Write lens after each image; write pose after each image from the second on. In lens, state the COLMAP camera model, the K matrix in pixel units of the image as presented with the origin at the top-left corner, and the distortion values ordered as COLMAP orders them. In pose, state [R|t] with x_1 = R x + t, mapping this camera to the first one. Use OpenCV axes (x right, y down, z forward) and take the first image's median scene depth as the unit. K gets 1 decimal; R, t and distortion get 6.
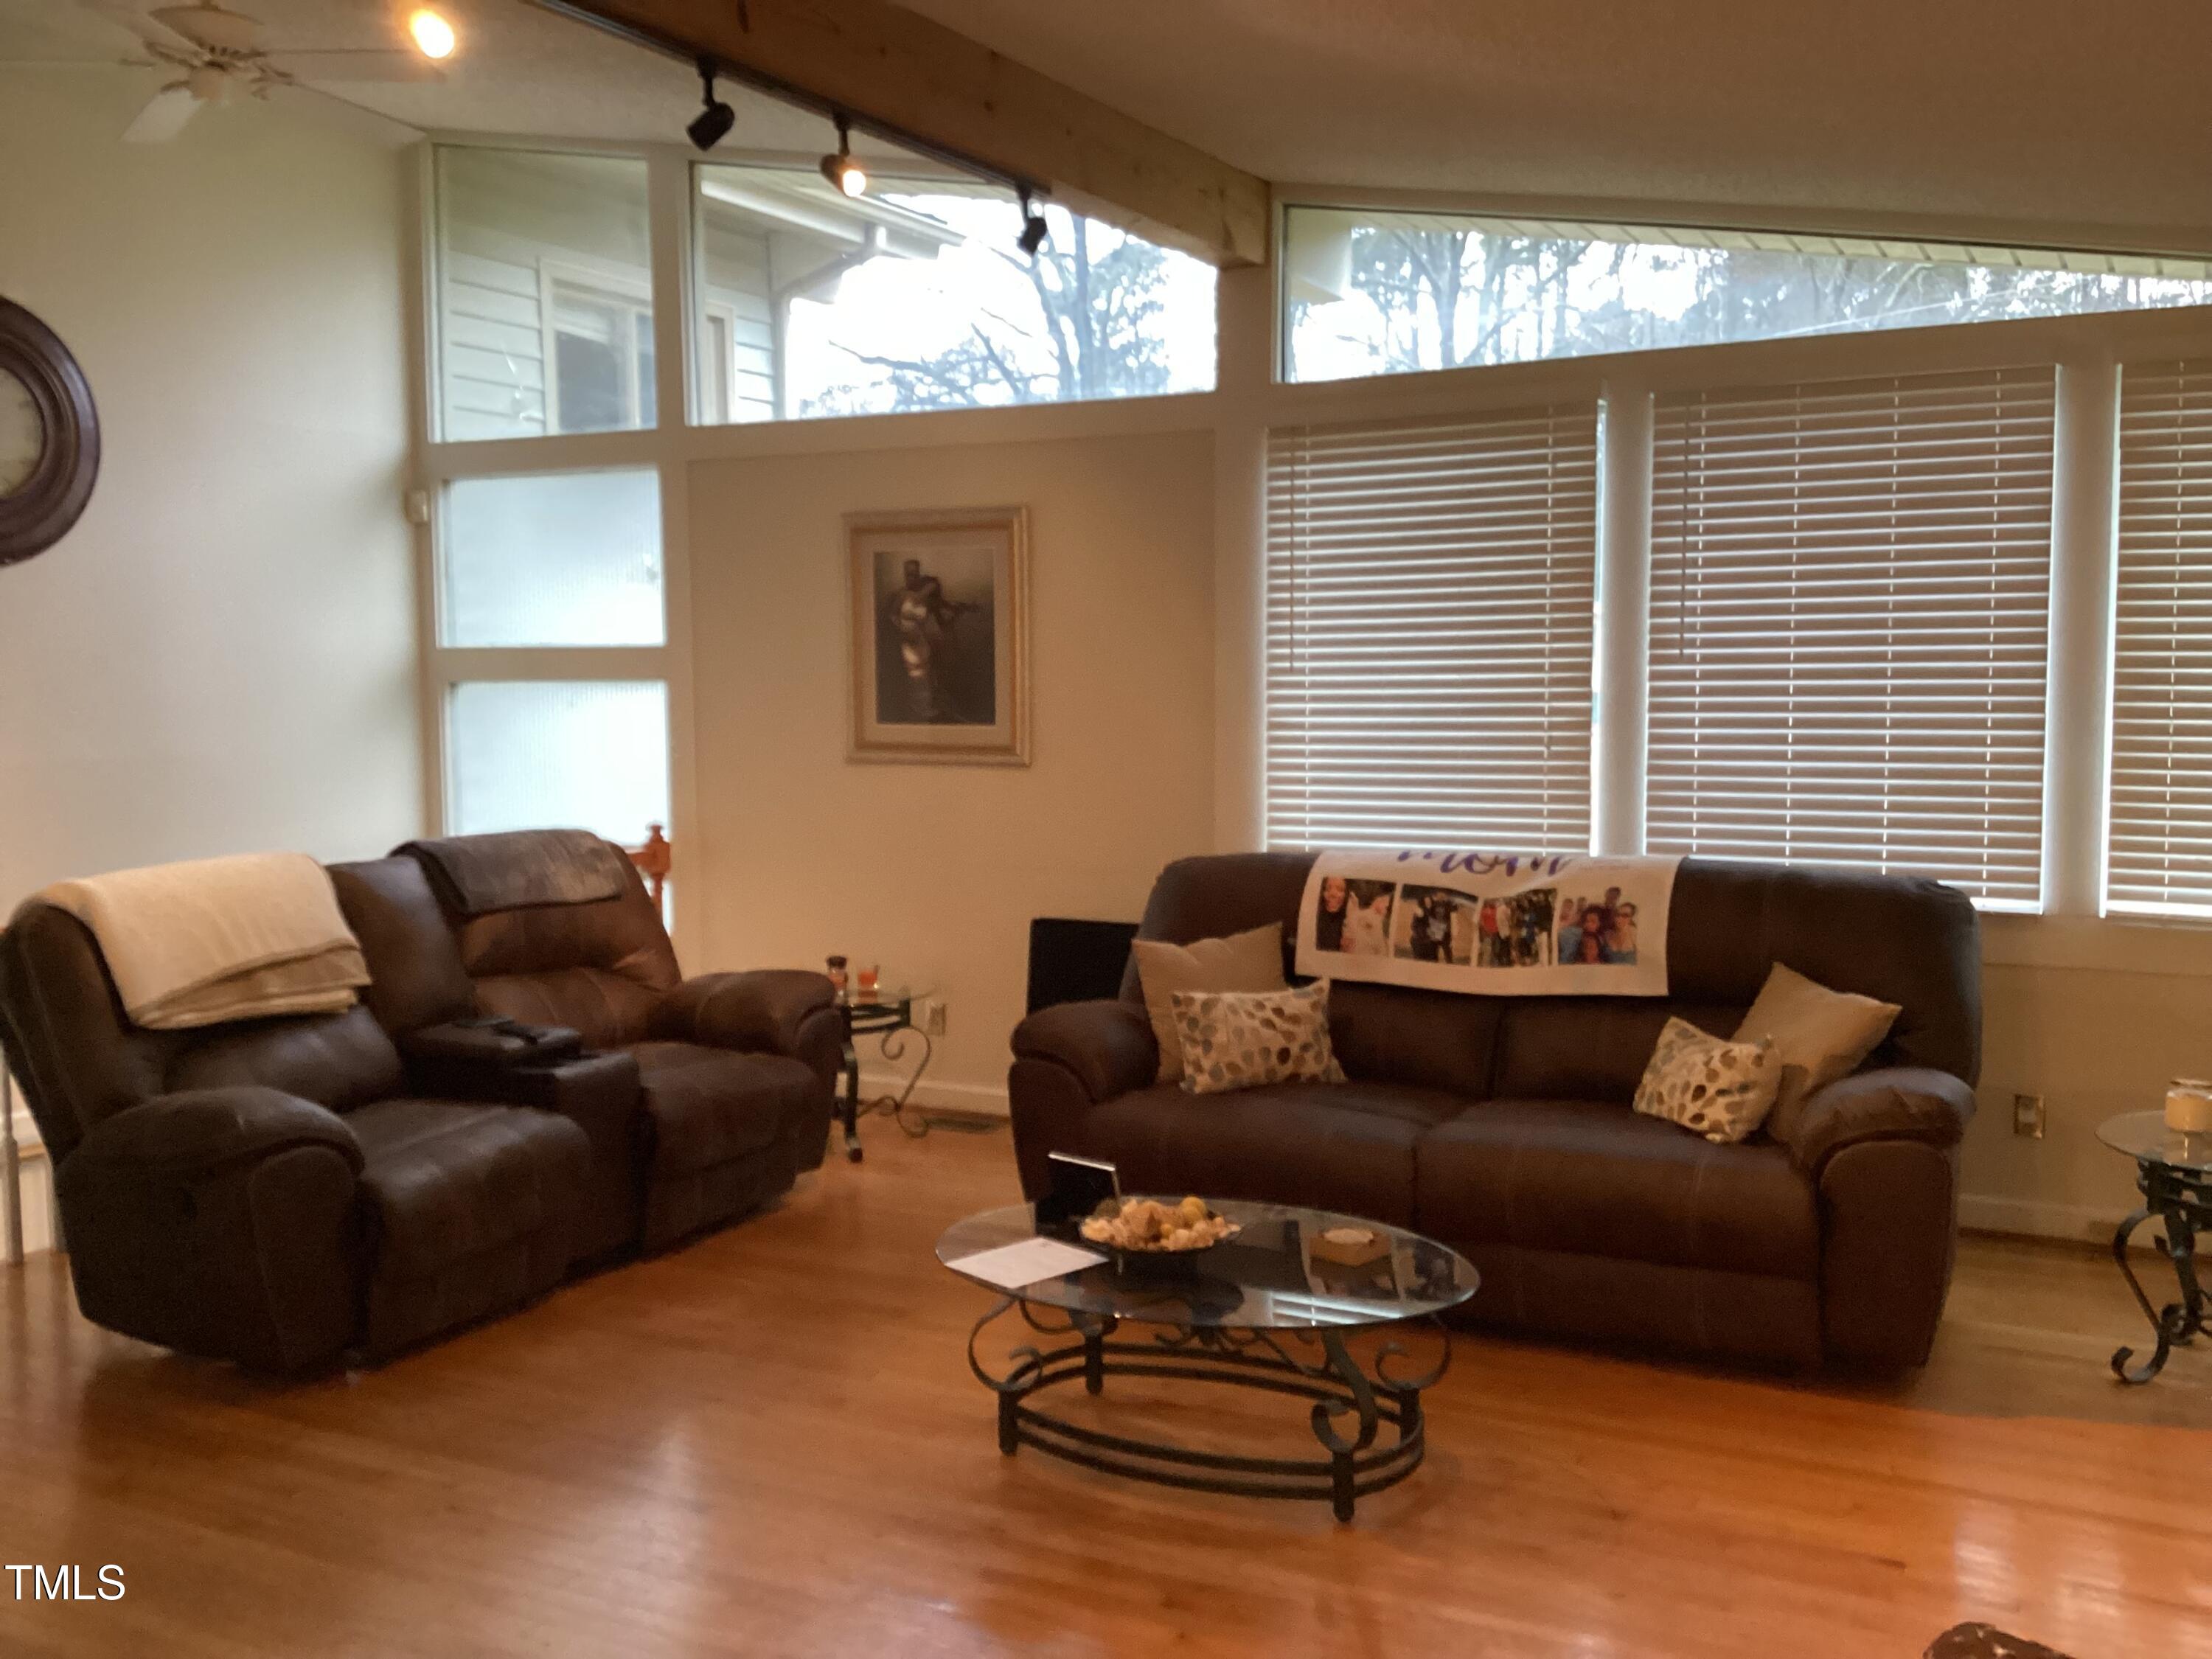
lens RADIAL K [[2004.9, 0, 1106.0], [0, 2004.9, 829.5], [0, 0, 1]] dist [0.175900, -0.248109]
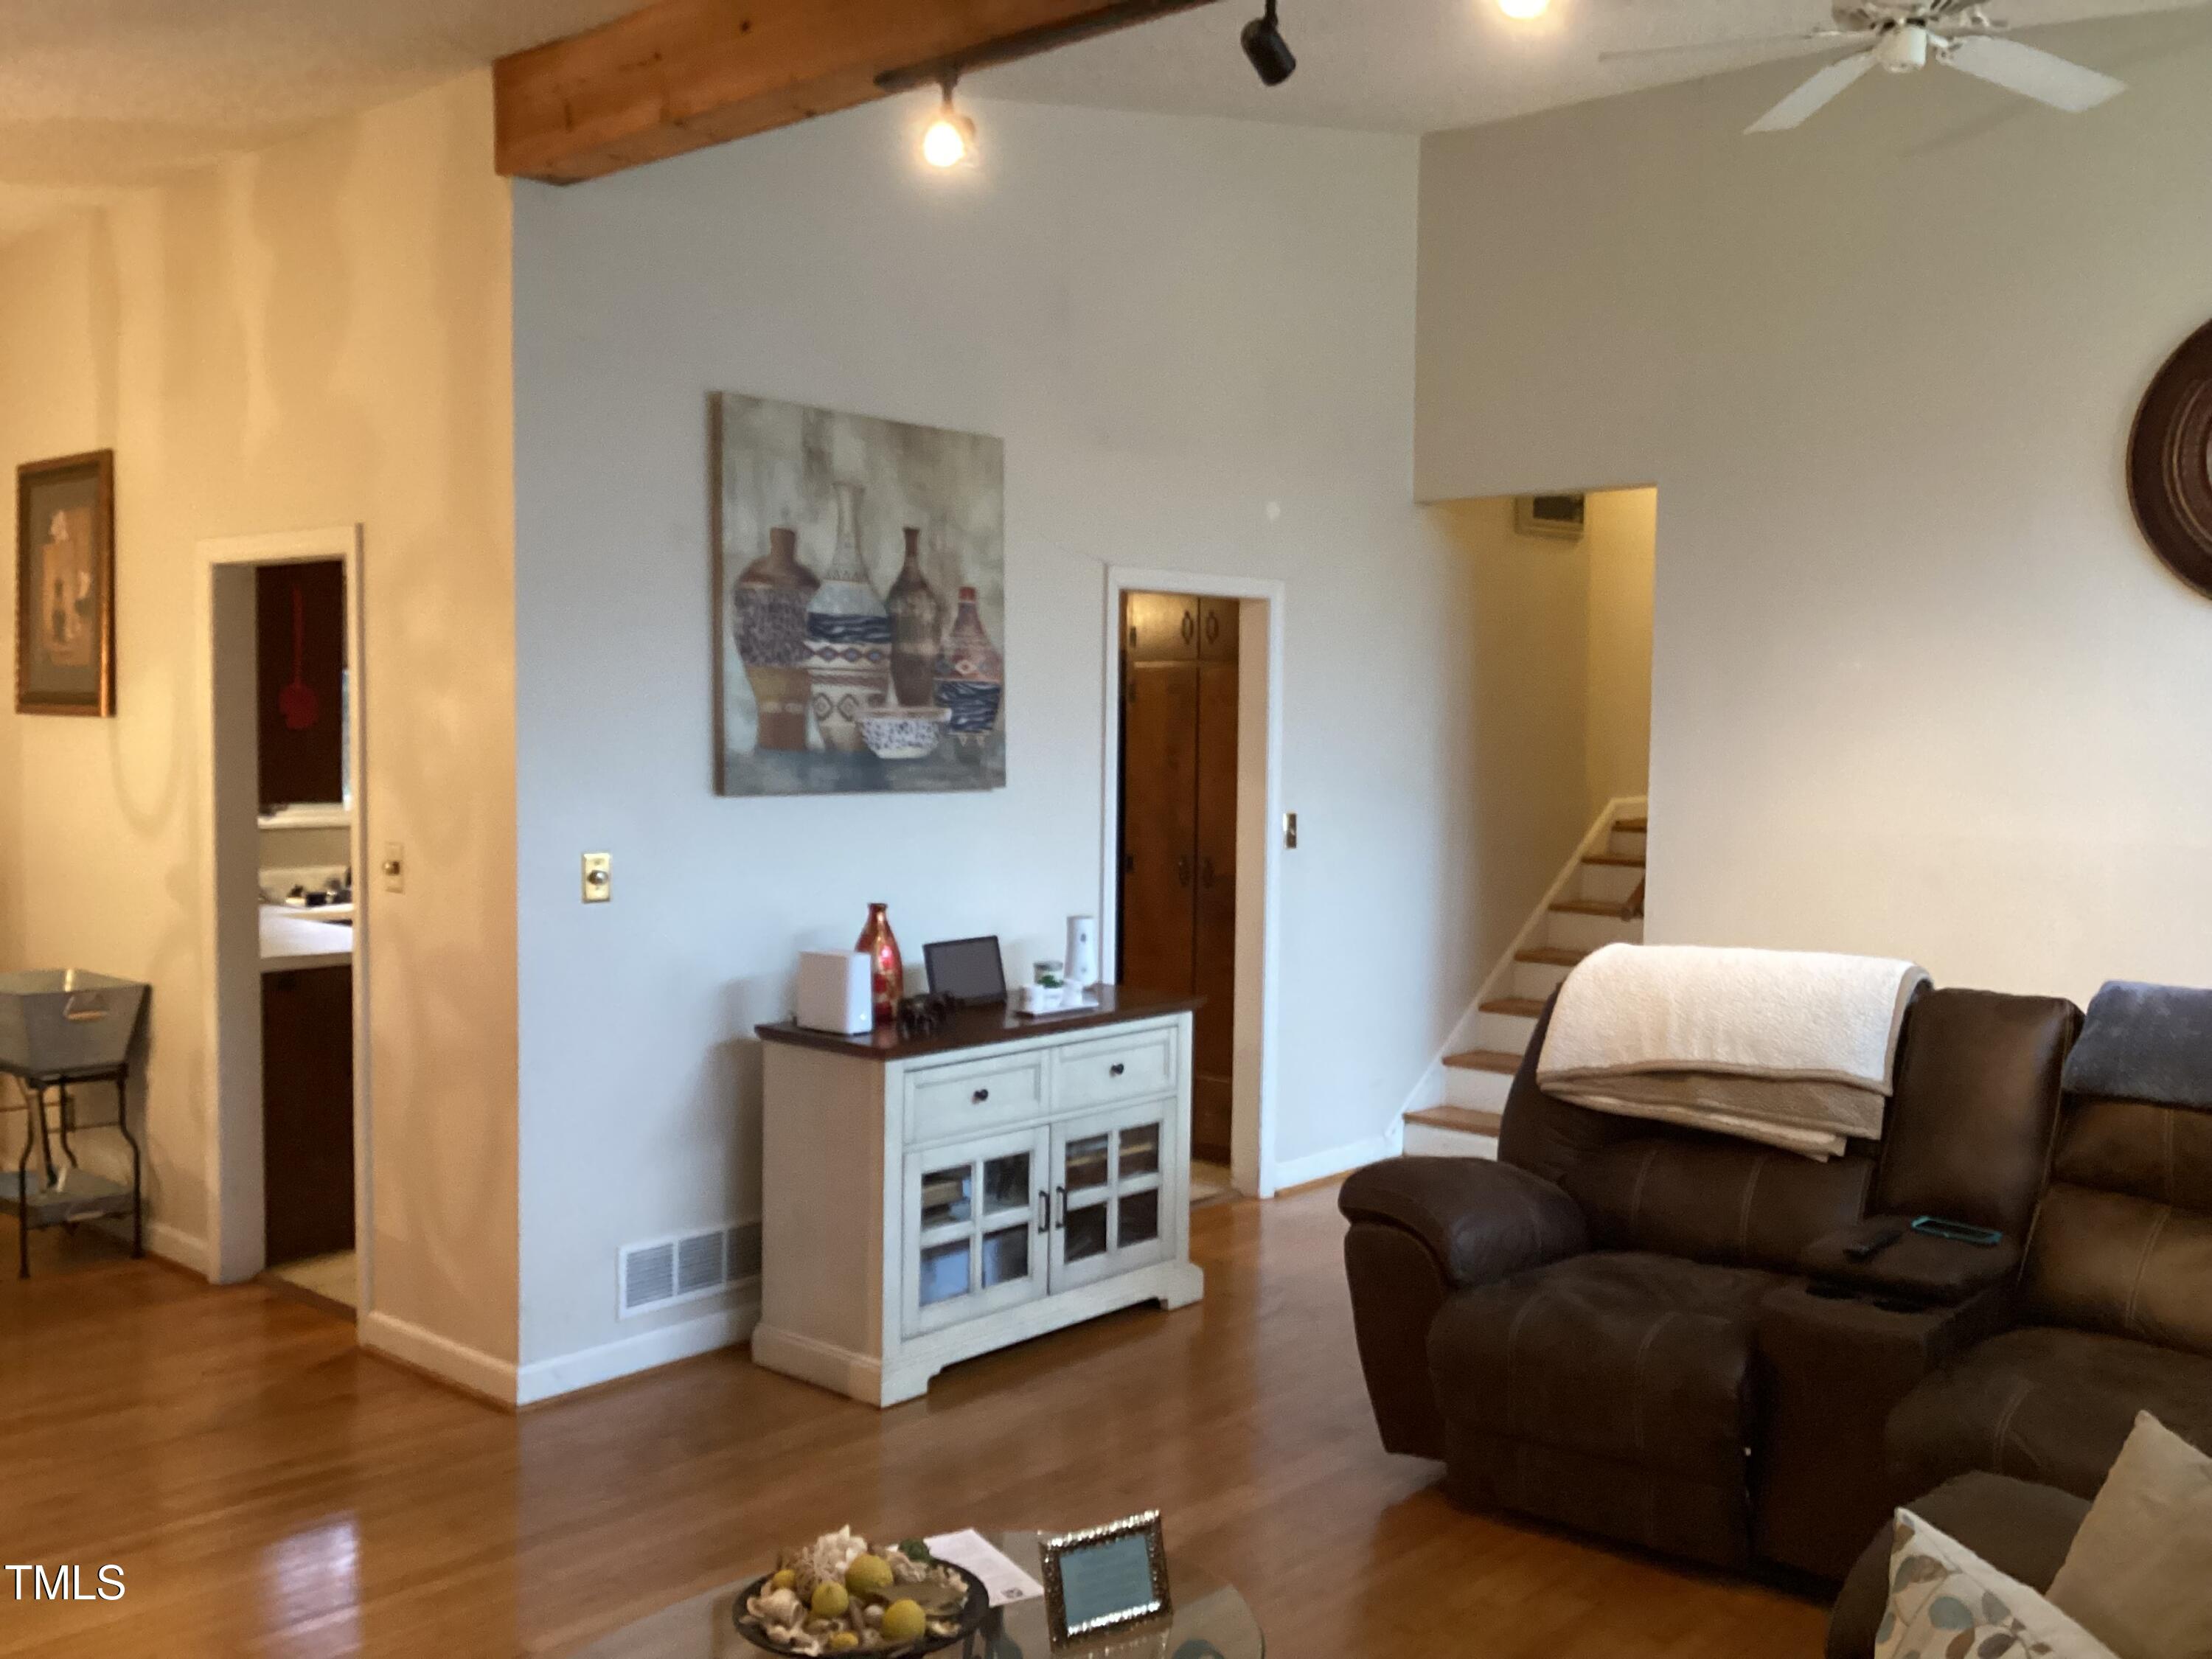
lens RADIAL K [[2004.9, 0, 1106.0], [0, 2004.9, 829.5], [0, 0, 1]] dist [0.175900, -0.248109]
pose [[-0.195304, 0.068355, -0.978358, 0.499950], [-0.086064, 0.992525, 0.086525, -0.092841], [0.976959, 0.101100, -0.187961, 0.906007]]
